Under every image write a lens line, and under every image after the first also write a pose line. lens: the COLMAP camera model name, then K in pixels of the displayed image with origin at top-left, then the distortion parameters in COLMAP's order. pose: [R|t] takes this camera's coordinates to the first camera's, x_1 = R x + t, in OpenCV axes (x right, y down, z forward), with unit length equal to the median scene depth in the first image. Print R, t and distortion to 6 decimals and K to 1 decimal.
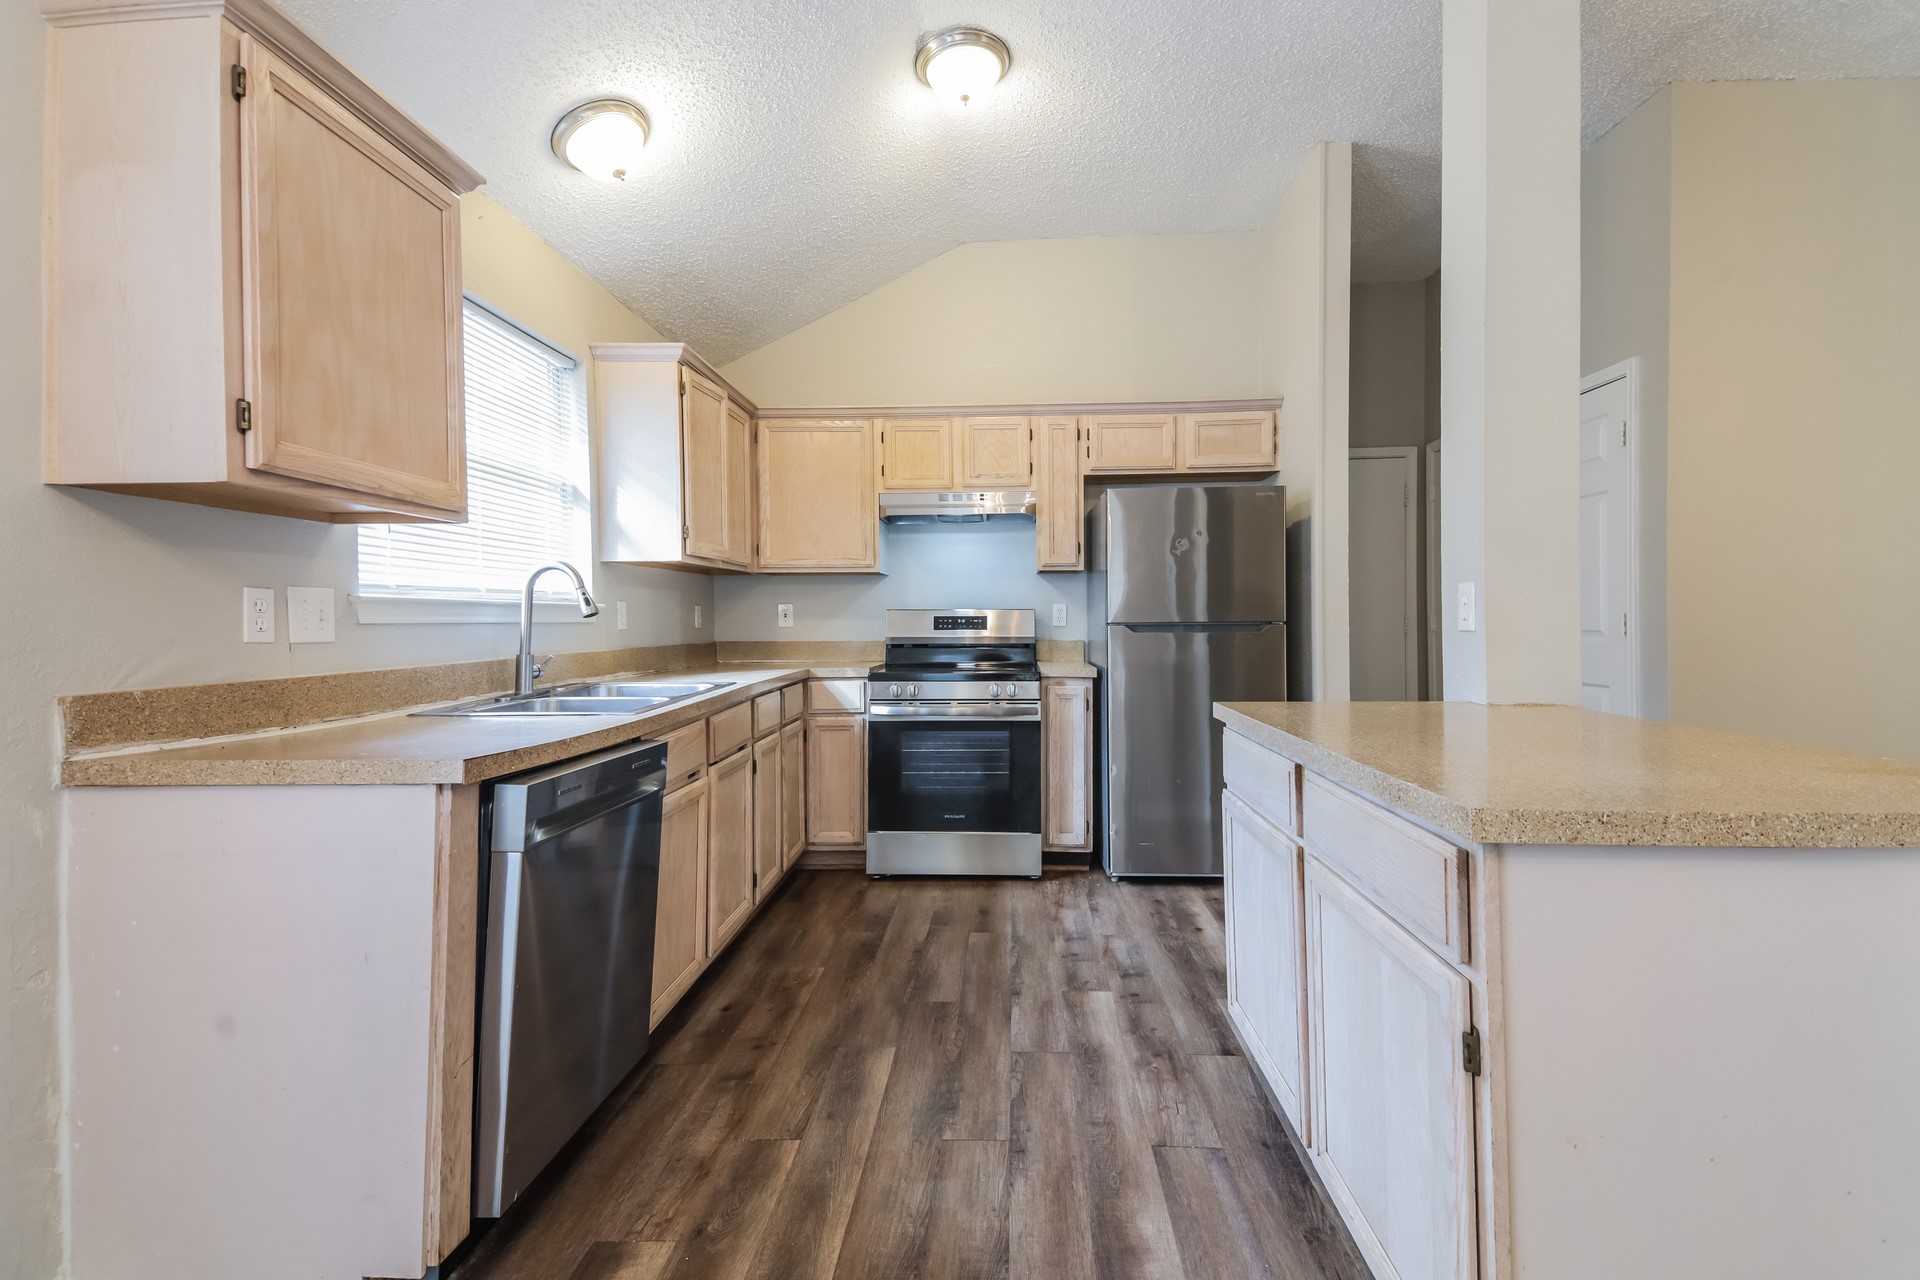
lens RADIAL K [[869.3, 0, 982.8], [0, 869.3, 621.2], [0, 0, 1]] dist [0.125125, -0.059717]
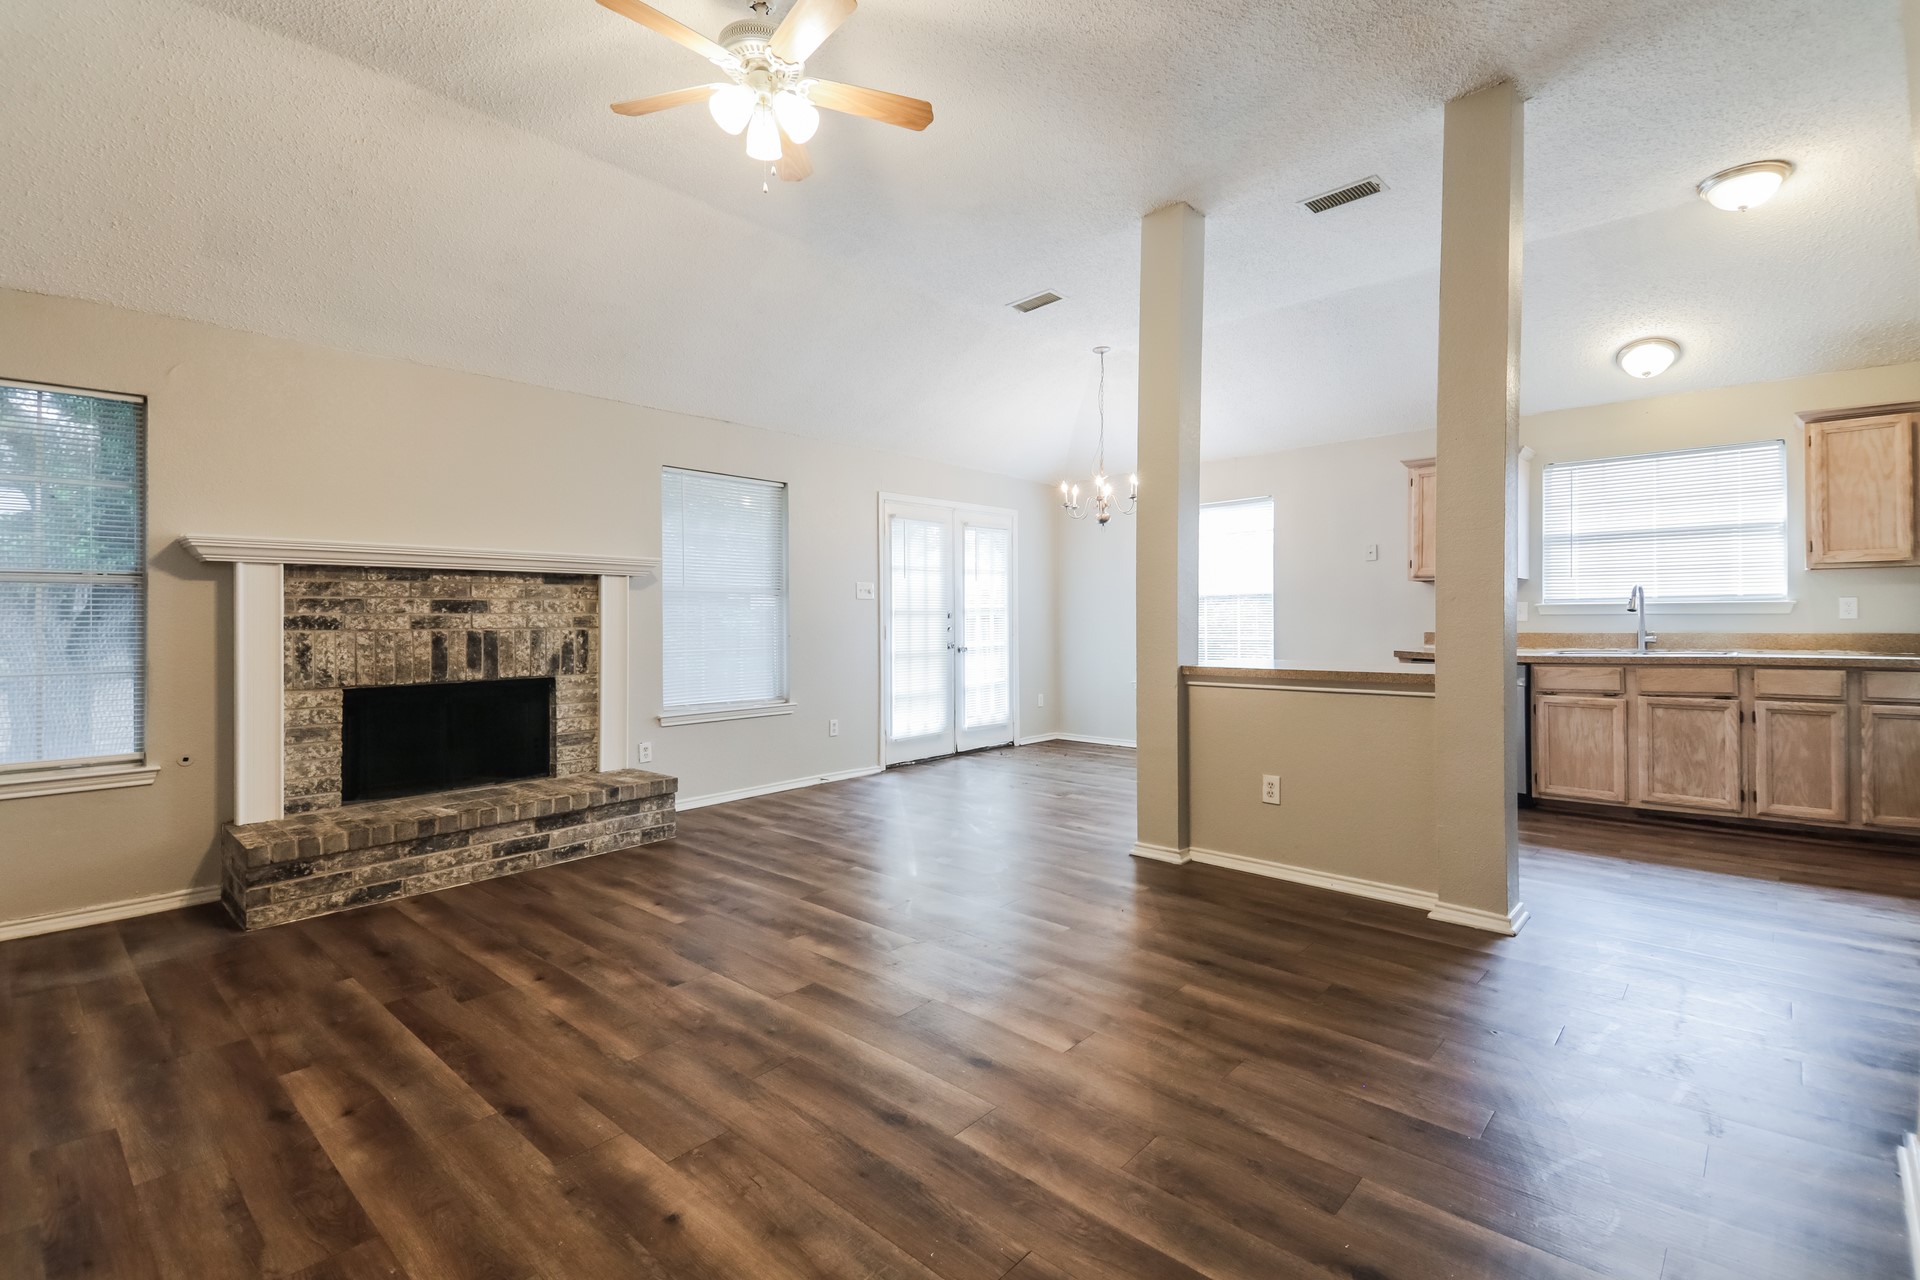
lens RADIAL K [[862.5, 0, 966.4], [0, 862.5, 613.7], [0, 0, 1]] dist [0.092358, -0.049129]
pose [[-0.645279, 0.010271, -0.763878, 1.598103], [0.011370, 0.999928, 0.003839, -0.019215], [0.763863, -0.006208, -0.645349, 0.930861]]
